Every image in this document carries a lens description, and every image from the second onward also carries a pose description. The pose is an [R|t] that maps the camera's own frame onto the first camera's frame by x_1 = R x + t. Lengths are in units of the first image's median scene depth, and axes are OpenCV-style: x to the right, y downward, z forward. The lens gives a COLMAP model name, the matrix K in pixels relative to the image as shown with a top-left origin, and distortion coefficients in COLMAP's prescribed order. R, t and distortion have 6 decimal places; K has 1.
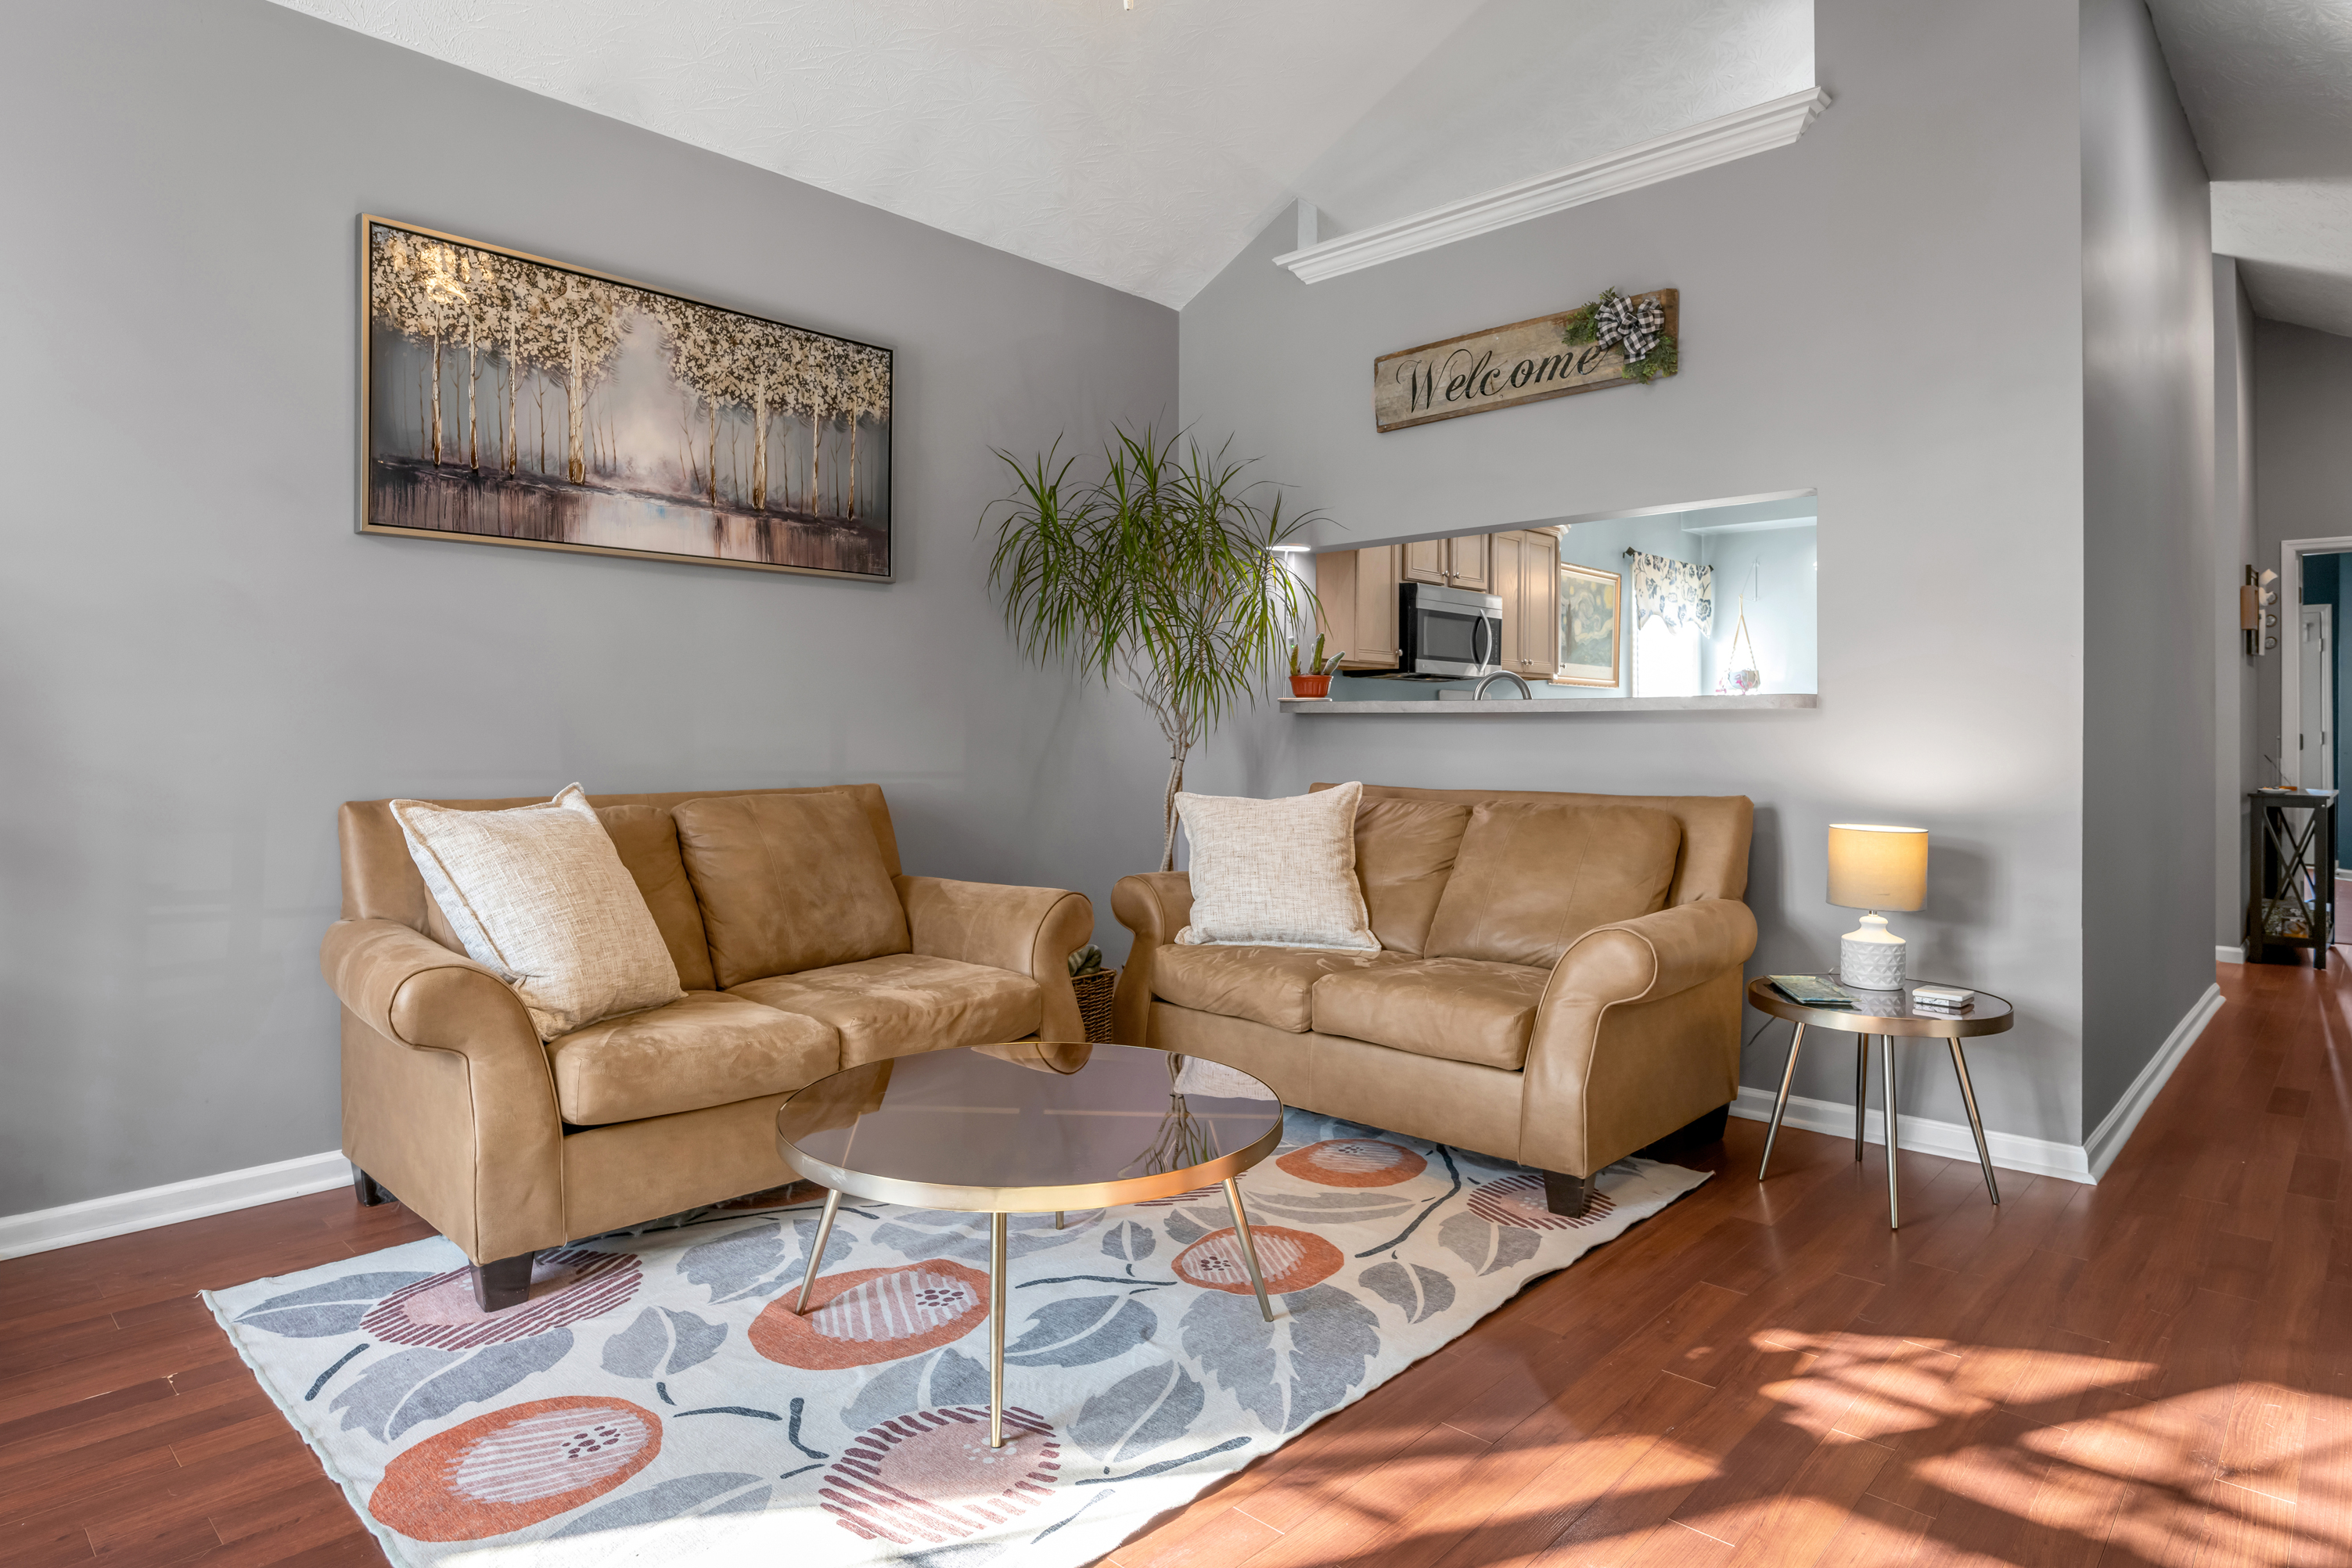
lens RADIAL K [[1294.9, 0, 1174.4], [0, 1294.9, 736.9], [0, 0, 1]] dist [-0.018363, 0.014398]
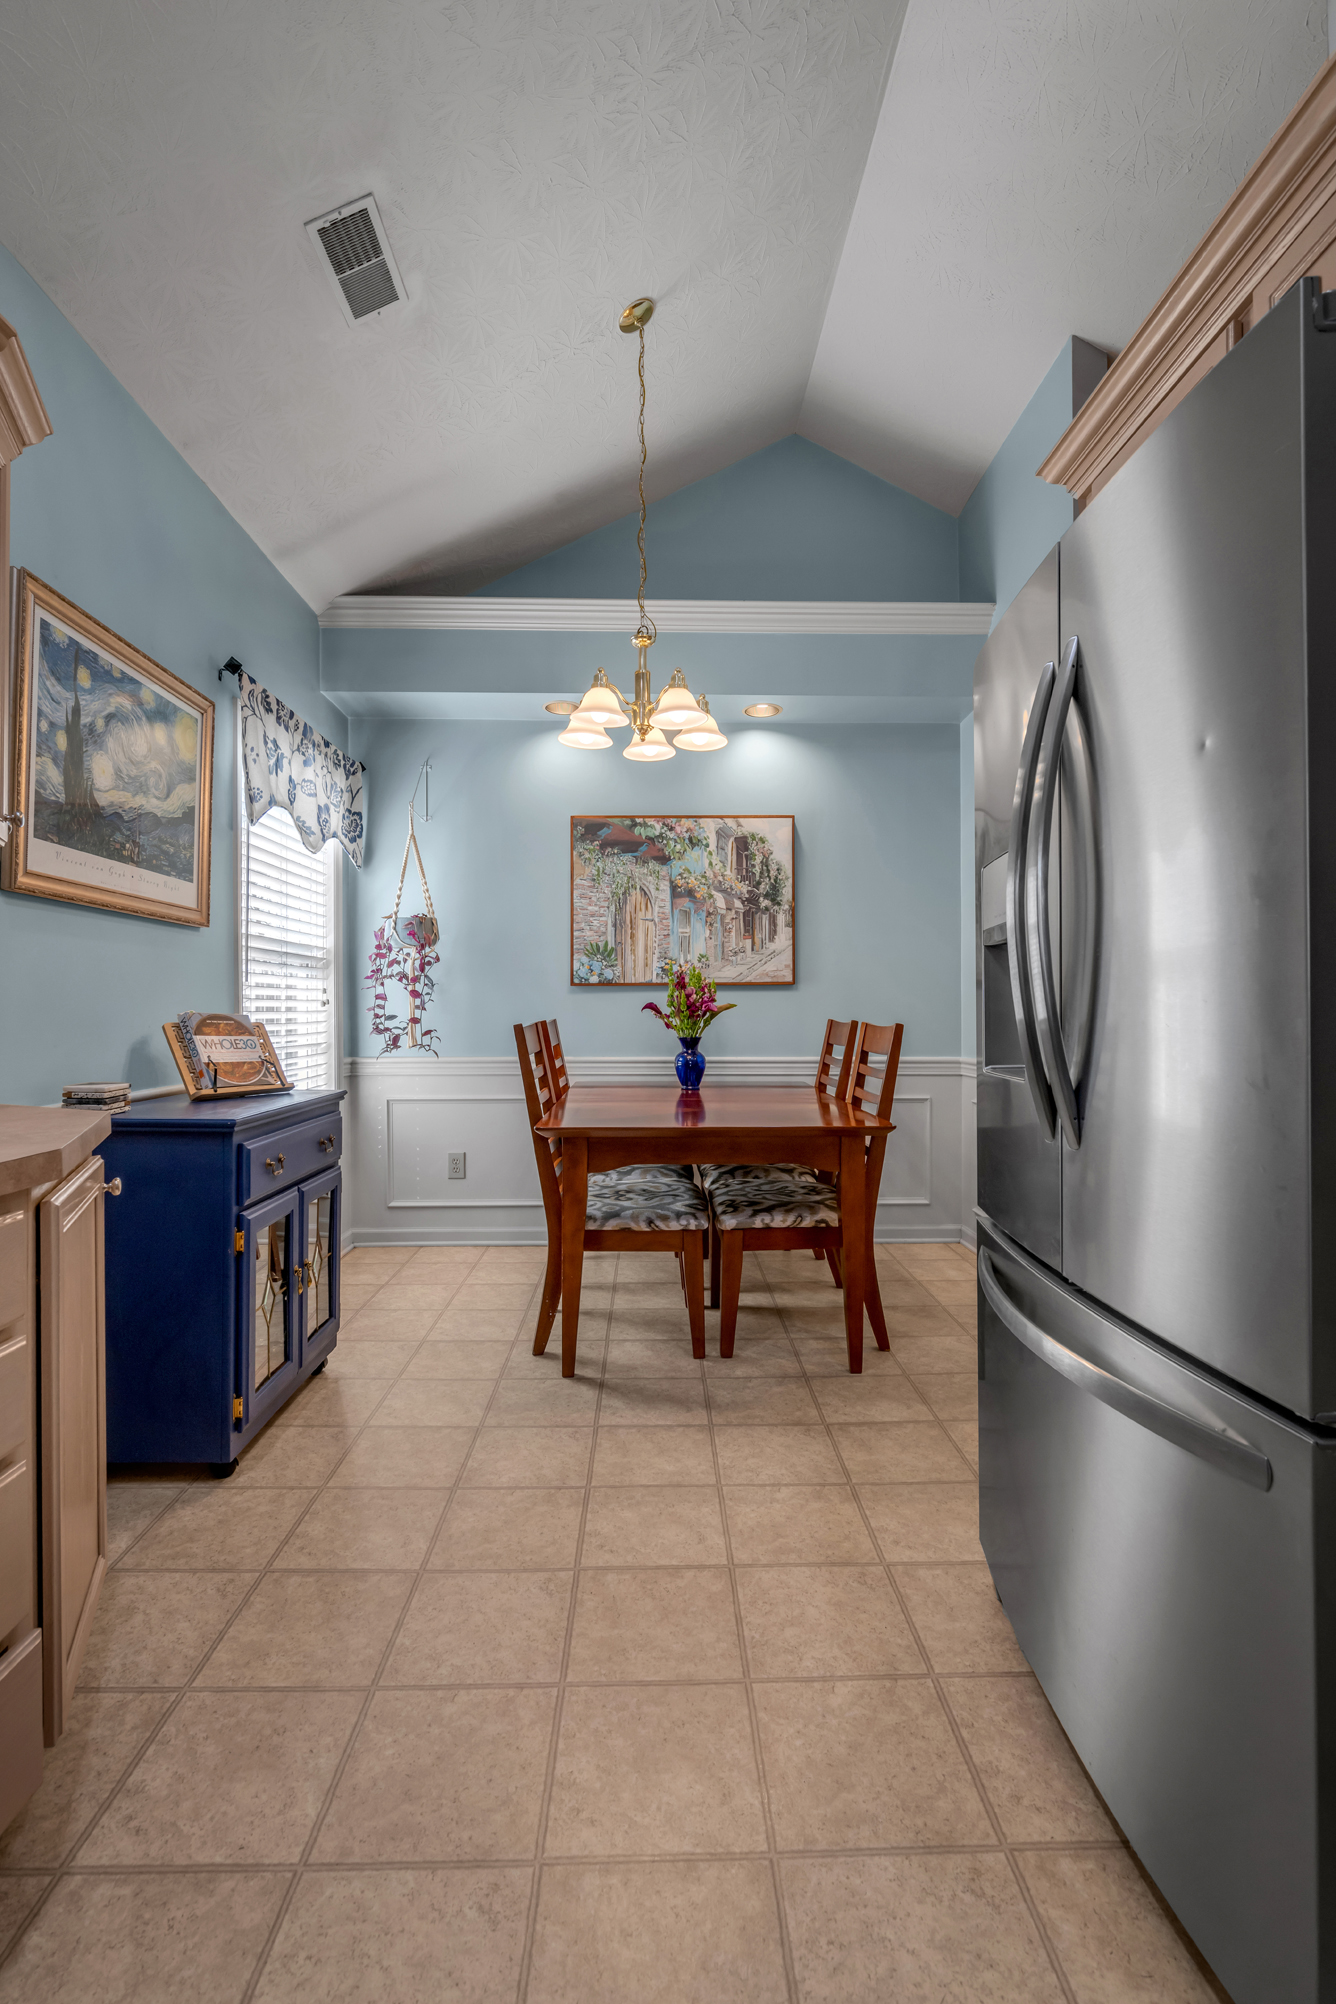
lens RADIAL K [[896.8, 0, 668.9], [0, 896.8, 1007.3], [0, 0, 1]] dist [-0.008314, 0.000735]
pose [[0.709601, -0.001047, 0.704603, 0.412608], [0.004856, 0.999982, -0.003405, -0.006952], [-0.704587, 0.005838, 0.709594, 1.147374]]
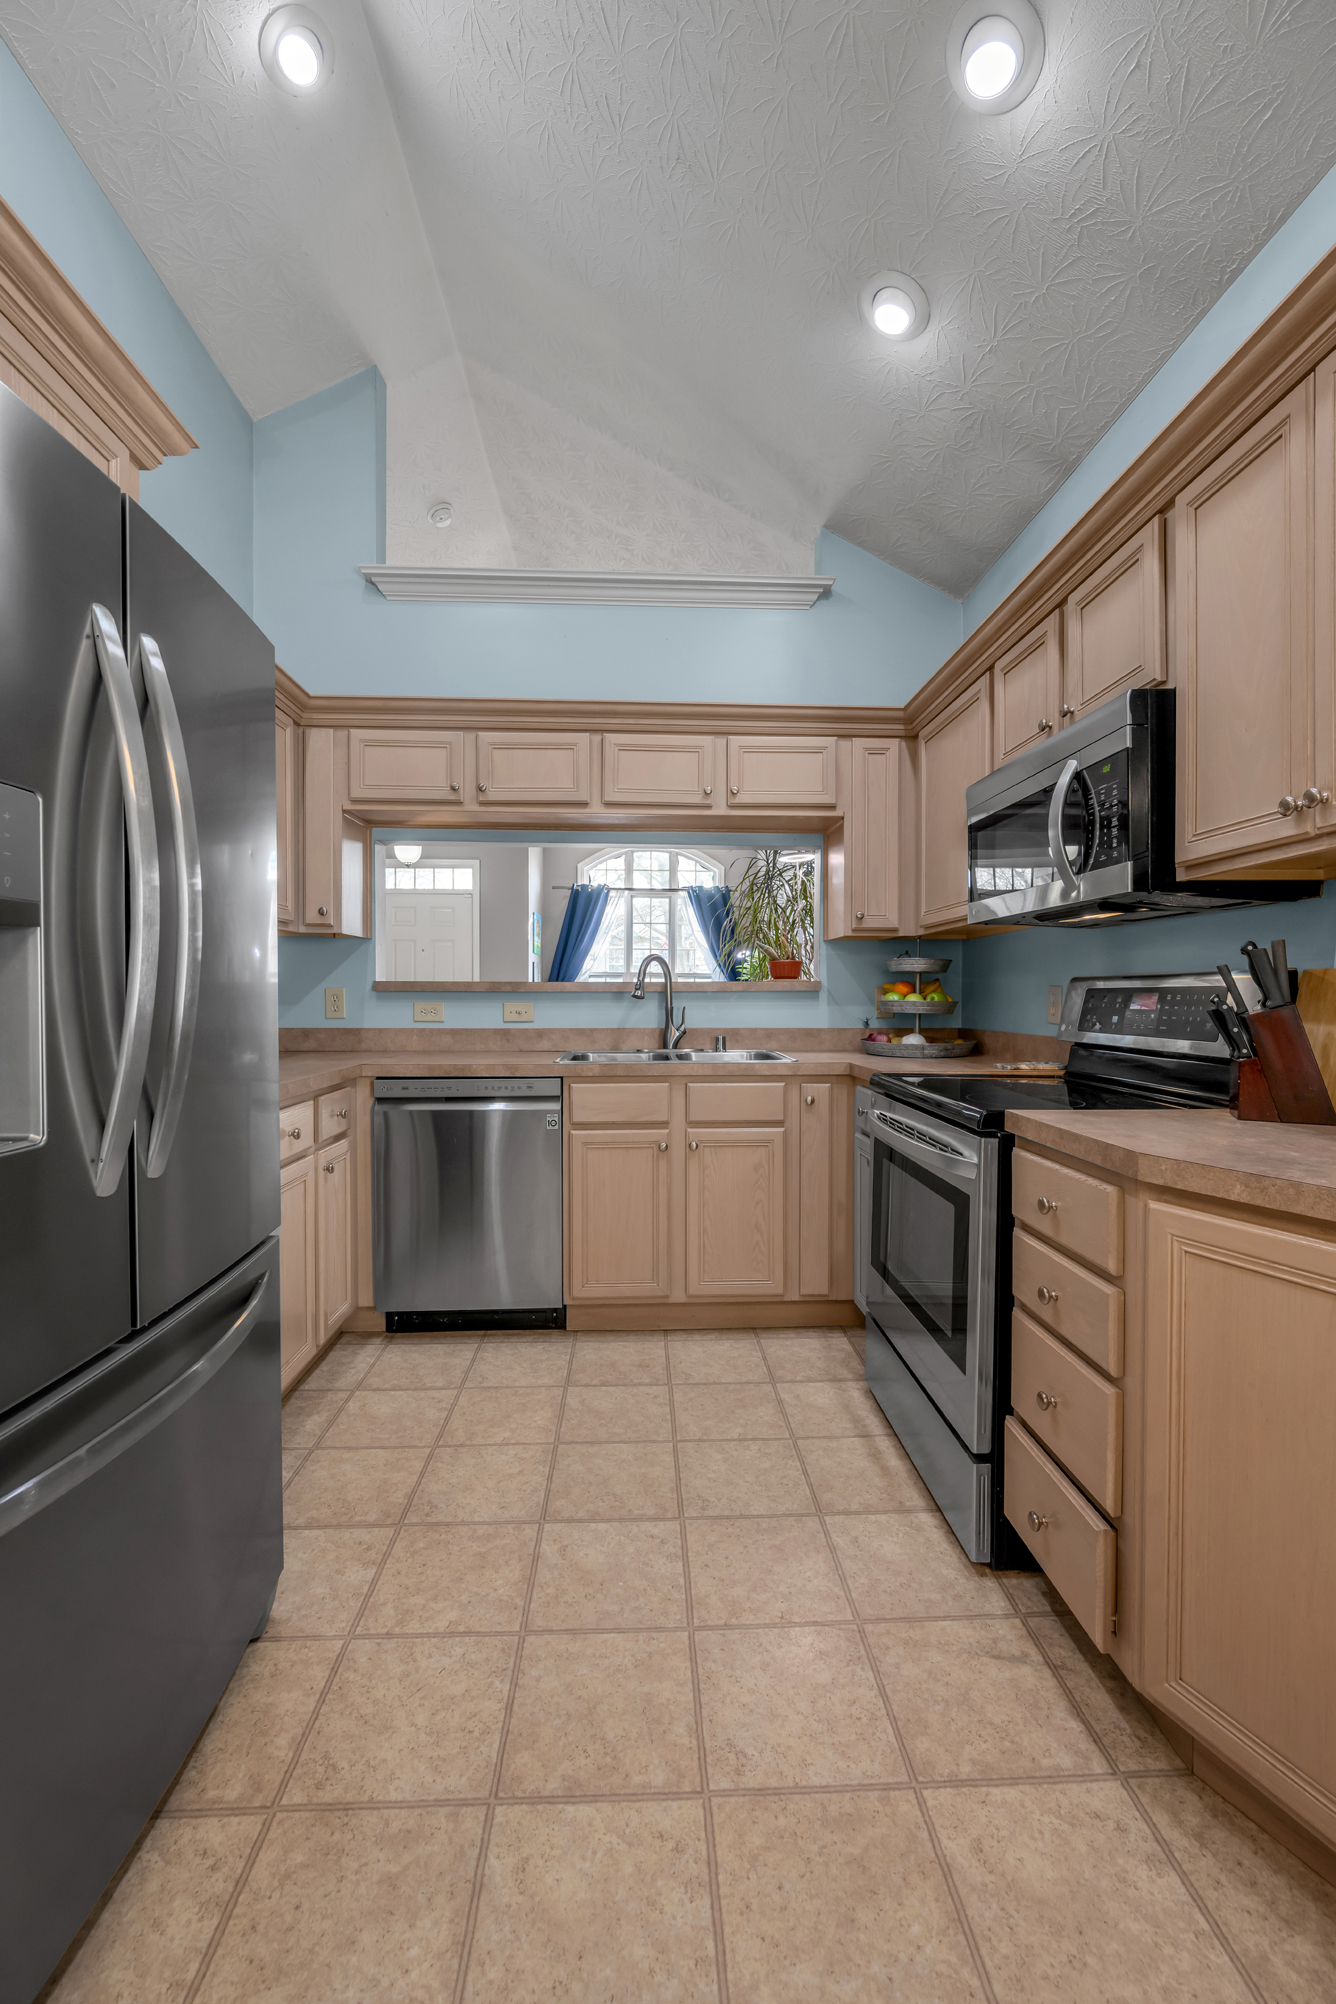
lens RADIAL K [[807.0, 0, 669.7], [0, 807.0, 1002.2], [0, 0, 1]] dist [-0.004633, 0.000324]
pose [[-0.693523, 0.007371, -0.720397, 0.772645], [-0.004227, 0.999889, 0.014299, -0.019365], [0.720422, 0.012962, -0.693415, 1.539929]]
